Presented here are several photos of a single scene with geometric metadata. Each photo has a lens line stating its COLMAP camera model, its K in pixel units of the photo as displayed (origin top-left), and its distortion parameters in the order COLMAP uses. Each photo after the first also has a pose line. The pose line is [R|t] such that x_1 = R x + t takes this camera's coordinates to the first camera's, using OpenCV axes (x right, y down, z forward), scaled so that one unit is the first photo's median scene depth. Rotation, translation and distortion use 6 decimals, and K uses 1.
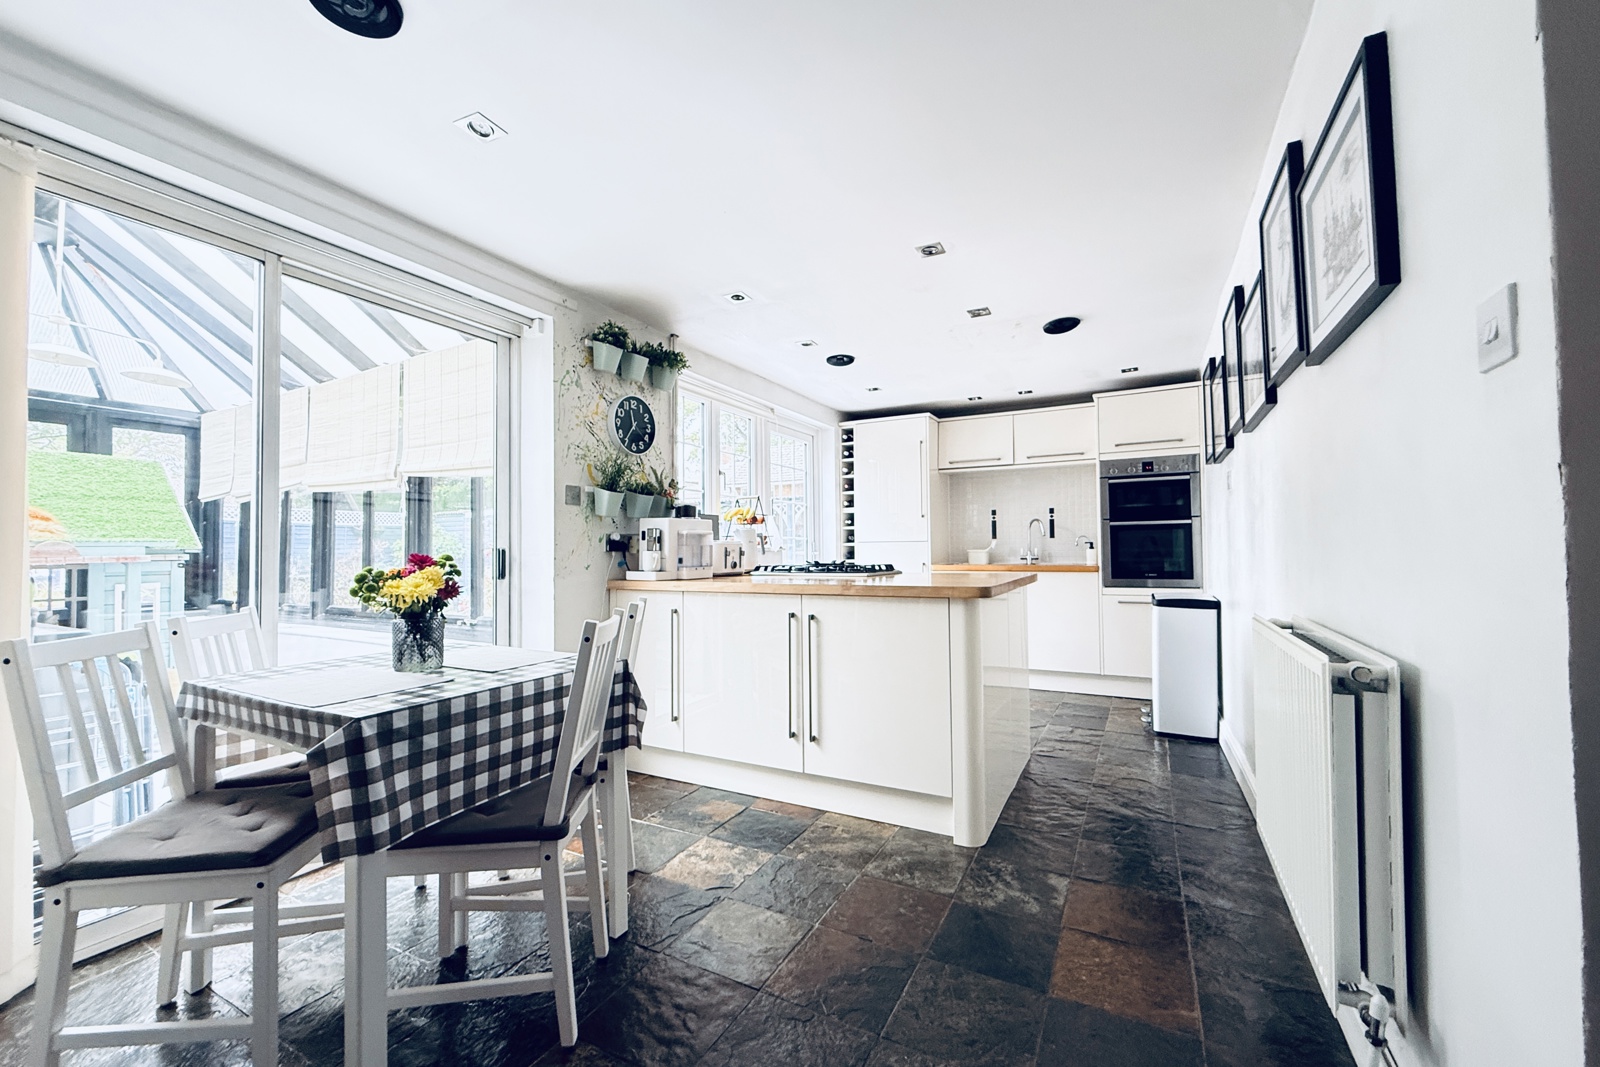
lens RADIAL K [[637.8, 0, 801.7], [0, 637.8, 529.1], [0, 0, 1]] dist [-0.004053, -0.000454]
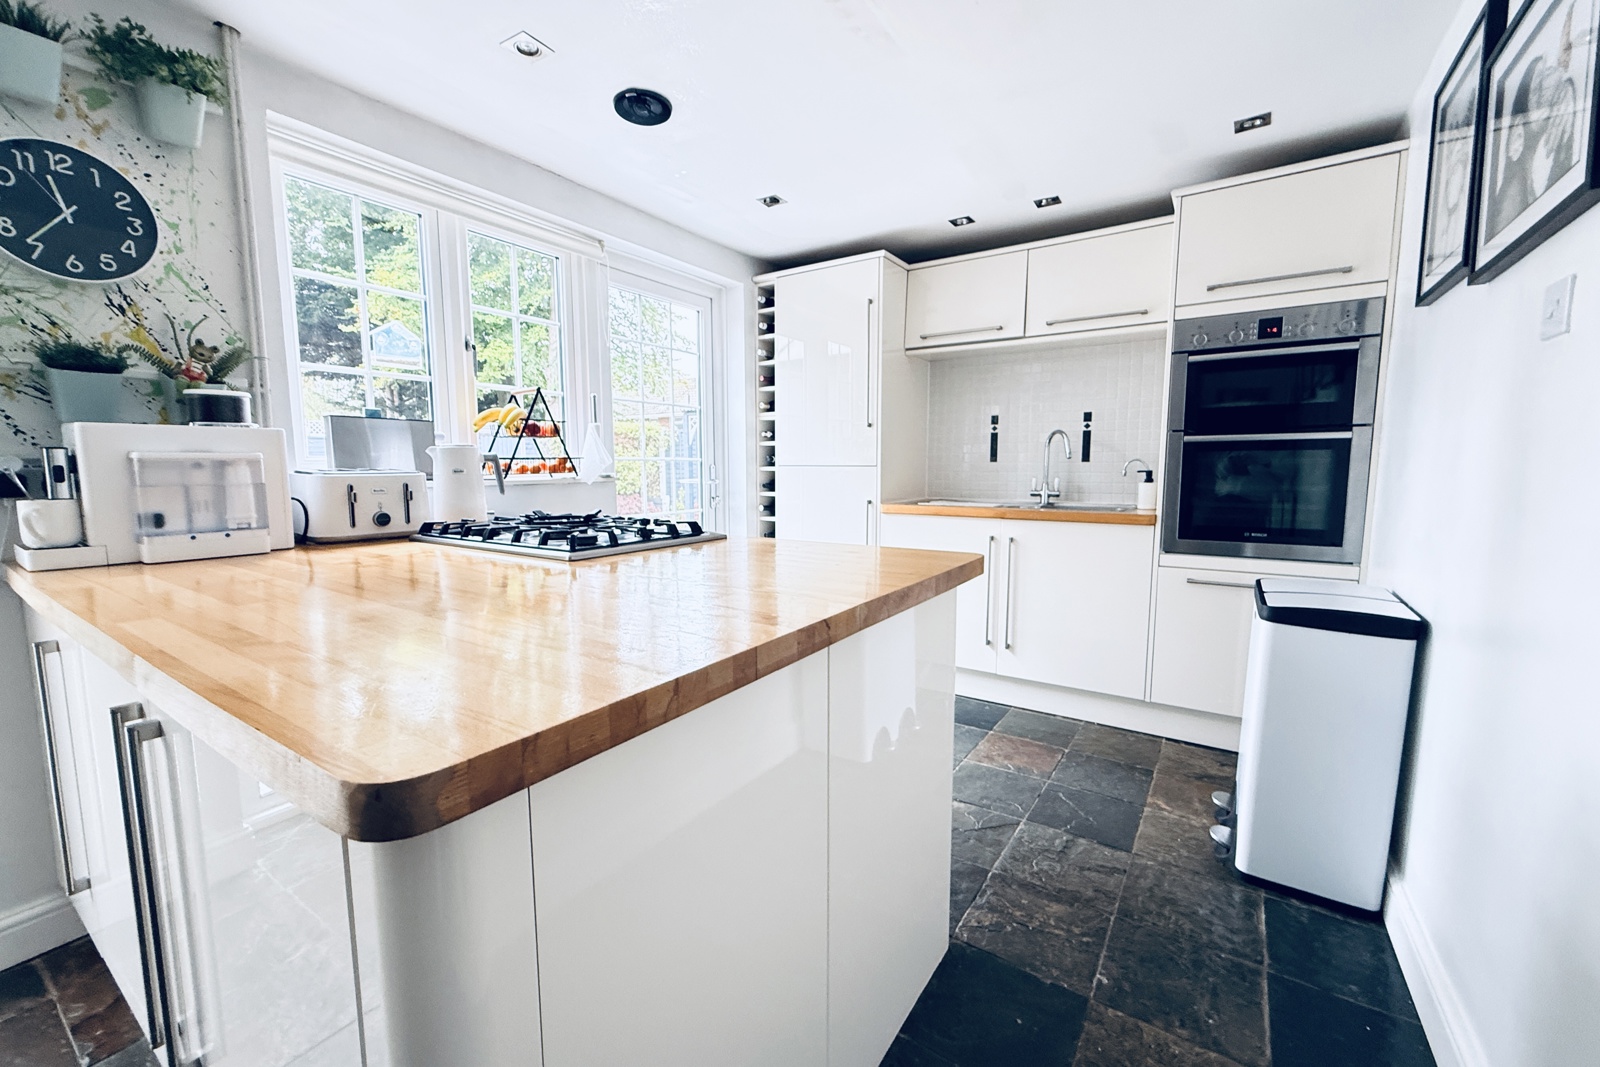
lens RADIAL K [[637.8, 0, 798.1], [0, 637.8, 534.7], [0, 0, 1]] dist [-0.004053, -0.000454]
pose [[0.994916, 0.018558, -0.098980, 0.207647], [-0.004199, 0.989664, 0.143341, -0.003921], [0.100617, -0.142196, 0.984711, 0.412500]]
